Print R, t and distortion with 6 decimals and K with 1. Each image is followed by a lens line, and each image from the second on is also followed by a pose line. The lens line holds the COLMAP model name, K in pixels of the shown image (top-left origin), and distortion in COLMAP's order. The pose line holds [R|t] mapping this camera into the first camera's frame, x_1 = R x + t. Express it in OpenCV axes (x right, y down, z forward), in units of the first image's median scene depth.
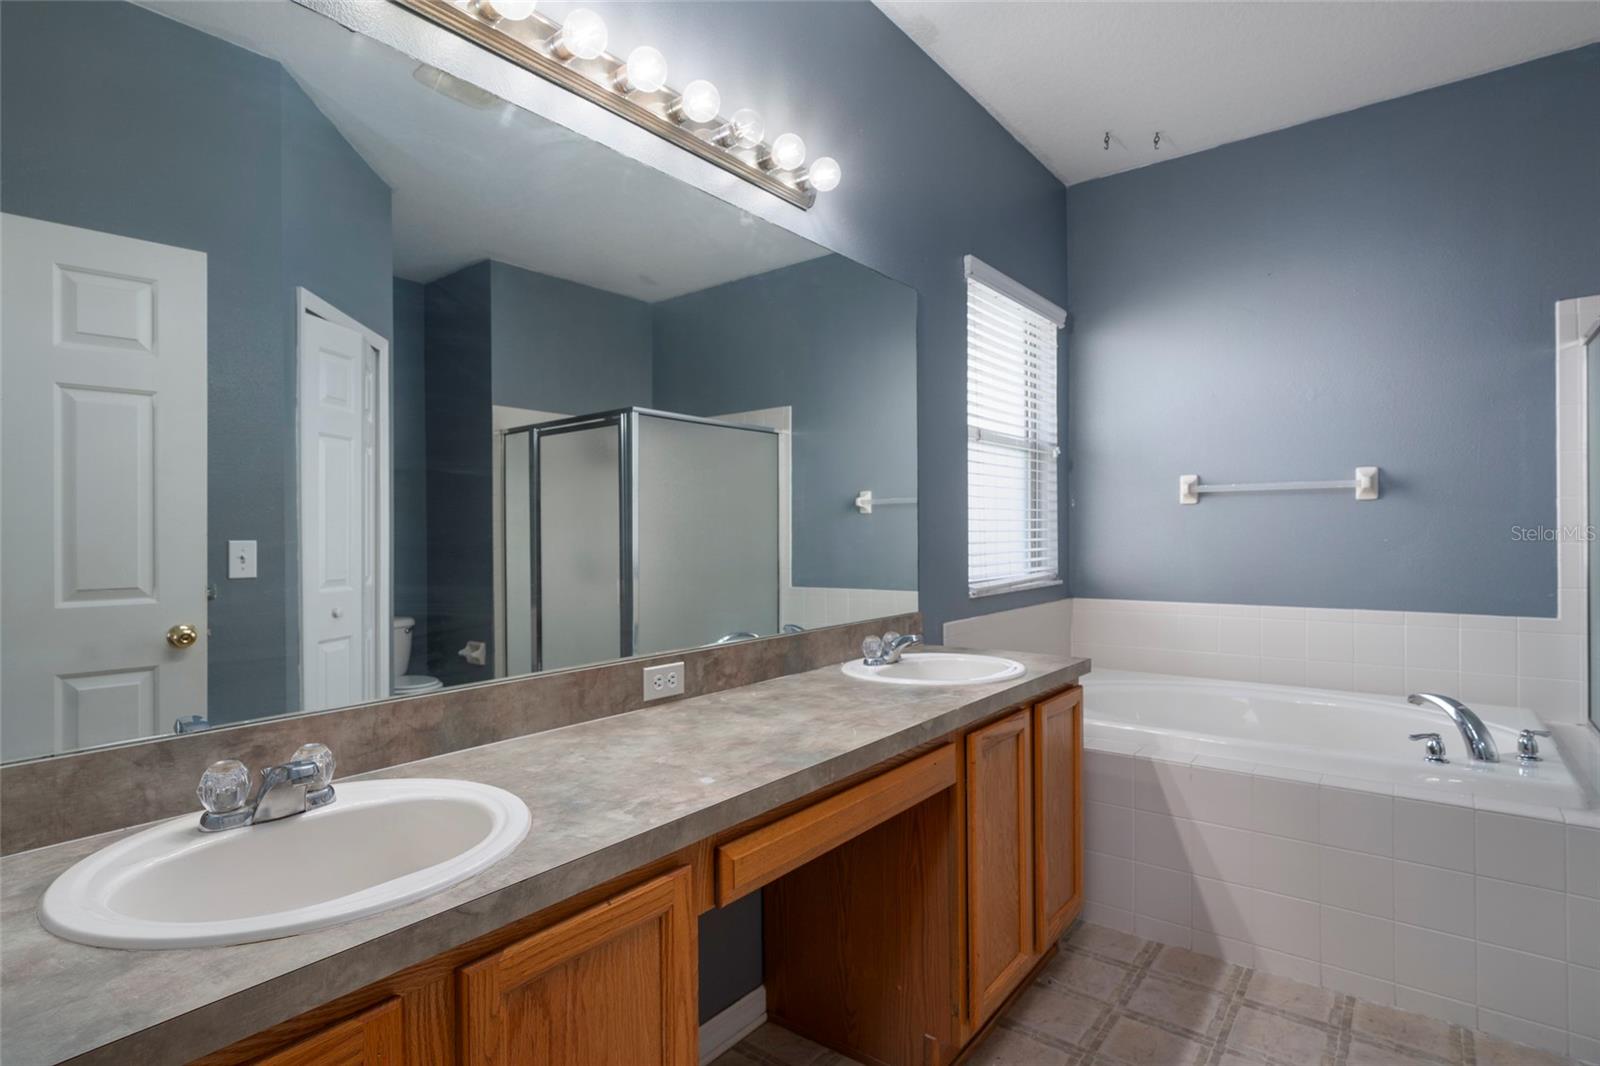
lens RADIAL K [[800.3, 0, 792.5], [0, 800.3, 537.8], [0, 0, 1]] dist [-0.000980, 0.000814]
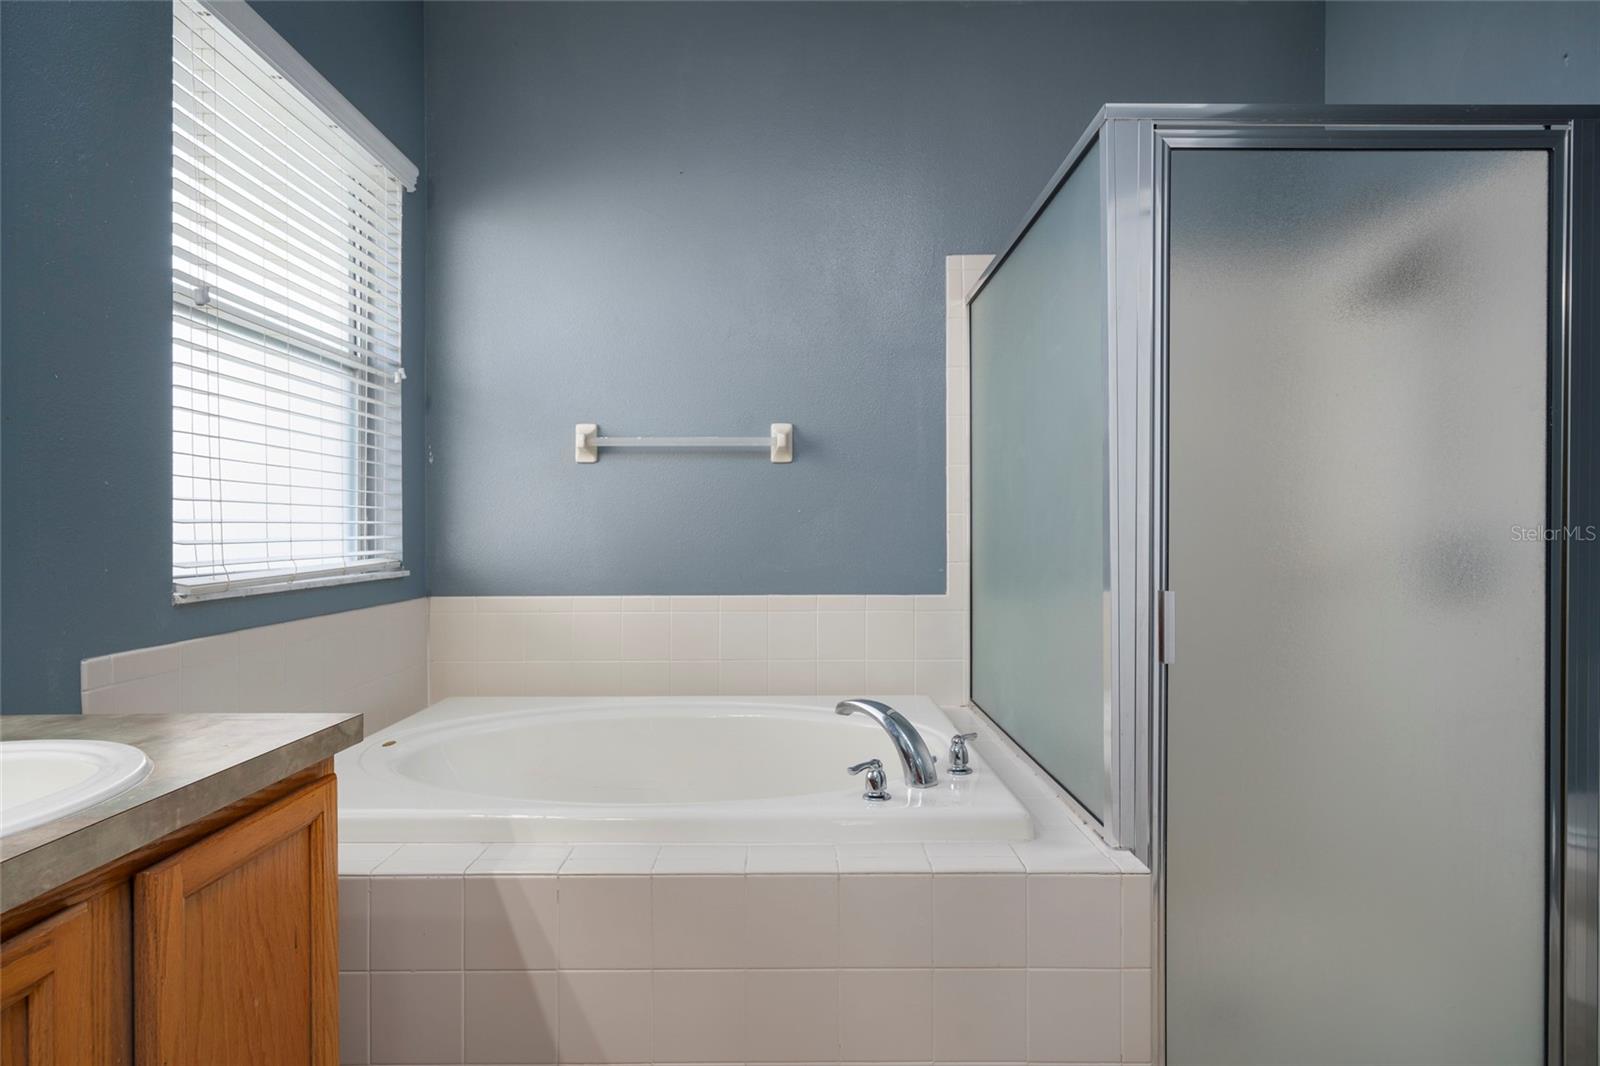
lens RADIAL K [[800.3, 0, 798.2], [0, 800.3, 535.0], [0, 0, 1]] dist [-0.000980, 0.000814]
pose [[0.779827, 0.003361, 0.625986, 0.211344], [-0.000262, 0.999987, -0.005042, 0.032796], [-0.625995, 0.003768, 0.779818, 0.342563]]
